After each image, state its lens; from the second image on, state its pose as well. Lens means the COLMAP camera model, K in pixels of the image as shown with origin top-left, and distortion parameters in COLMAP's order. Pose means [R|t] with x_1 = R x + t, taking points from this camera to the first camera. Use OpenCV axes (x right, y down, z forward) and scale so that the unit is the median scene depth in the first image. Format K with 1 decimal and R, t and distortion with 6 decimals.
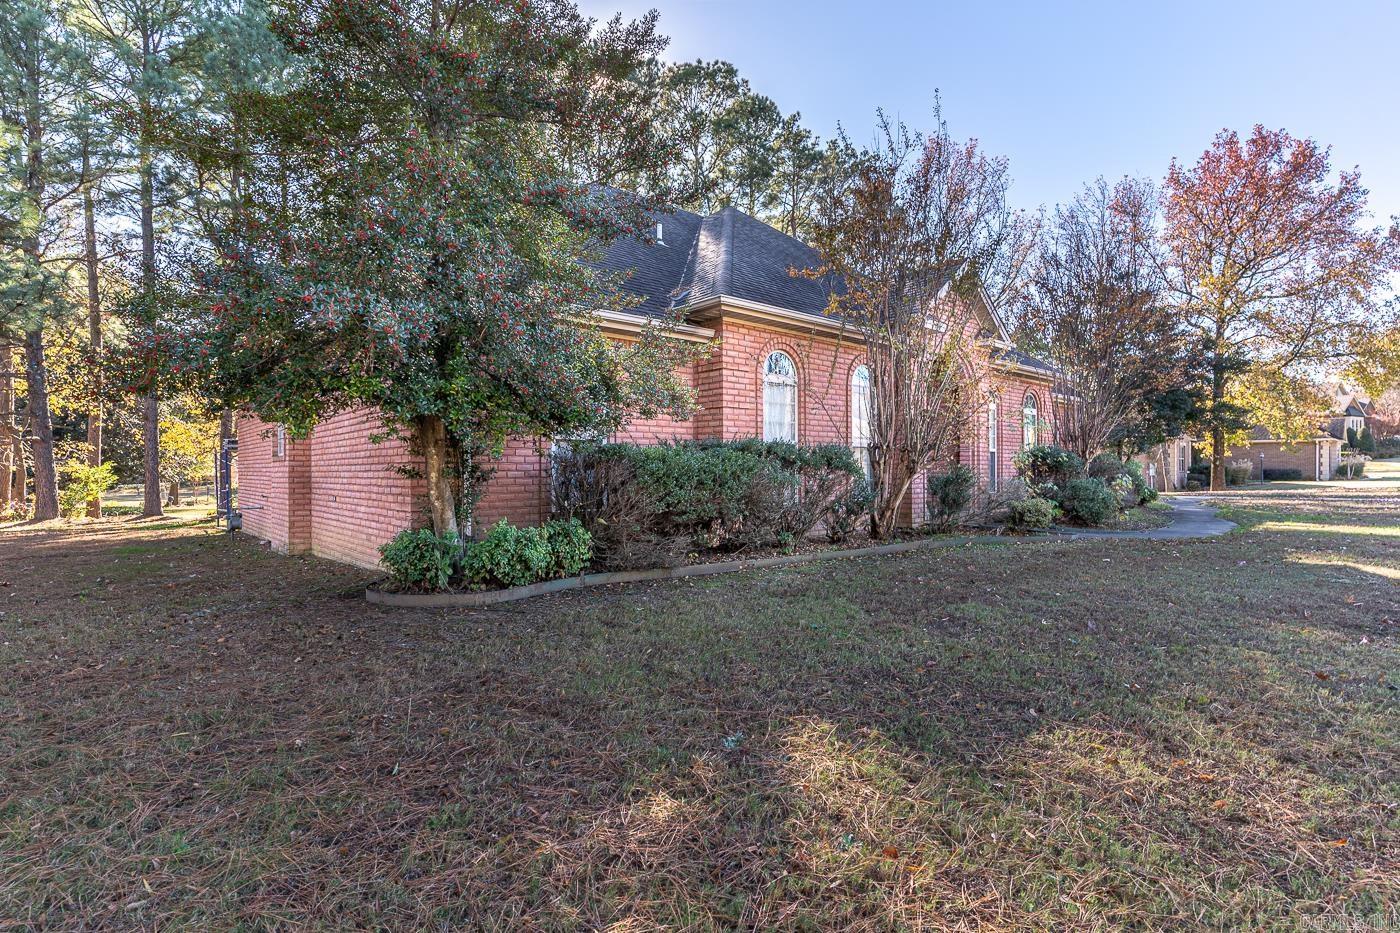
lens RADIAL K [[673.7, 0, 695.7], [0, 673.7, 454.3], [0, 0, 1]] dist [0.001967, 0.000366]
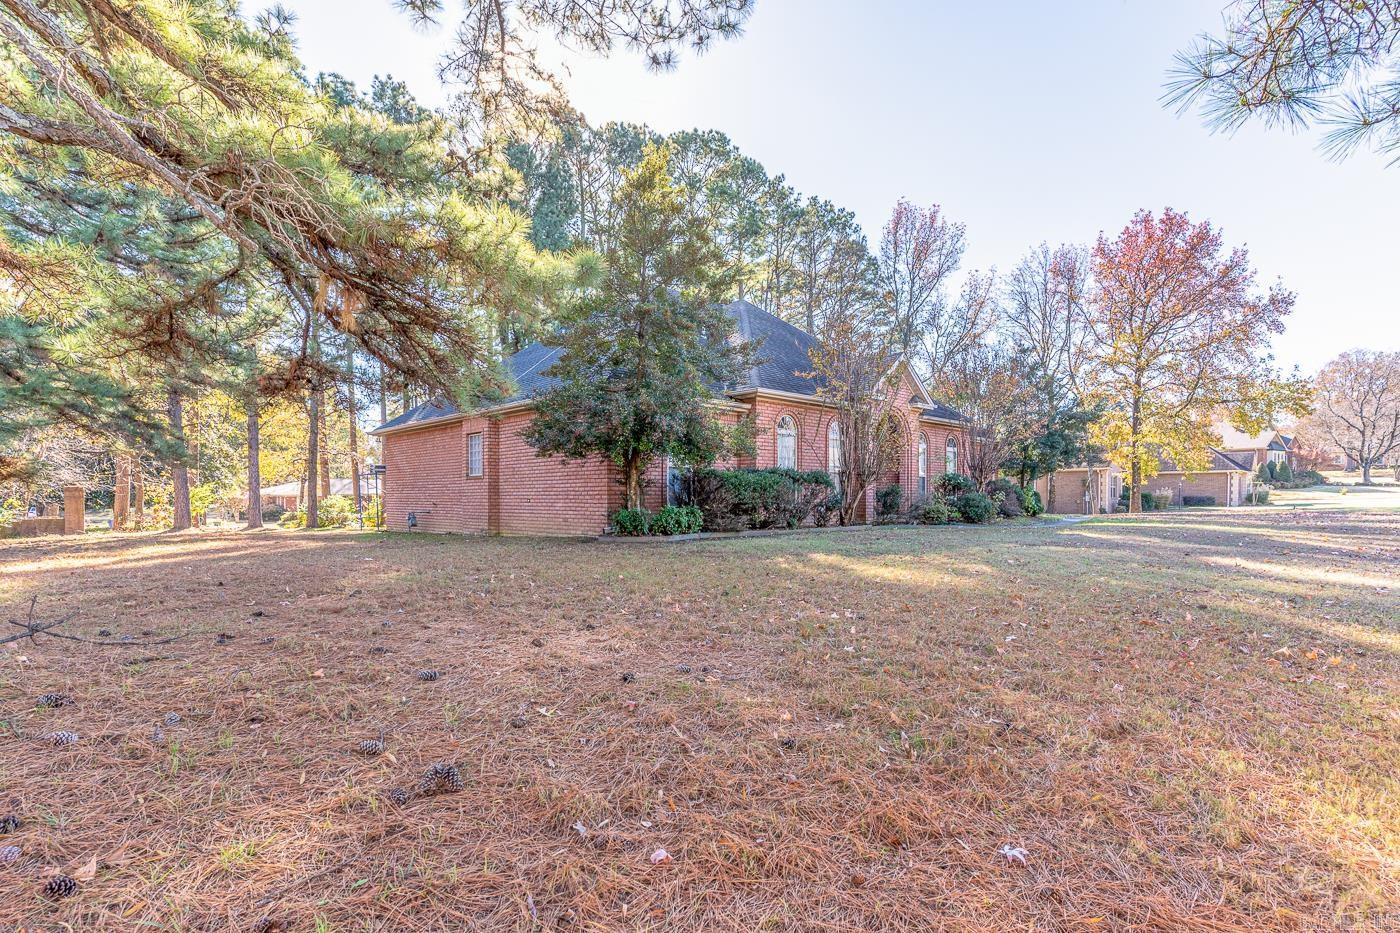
lens RADIAL K [[673.7, 0, 703.5], [0, 673.7, 479.1], [0, 0, 1]] dist [0.001967, 0.000366]
pose [[0.999074, 0.004815, 0.042754, -0.036619], [-0.004571, 0.999973, -0.005803, 0.004097], [-0.042781, 0.005602, 0.999069, -0.159328]]
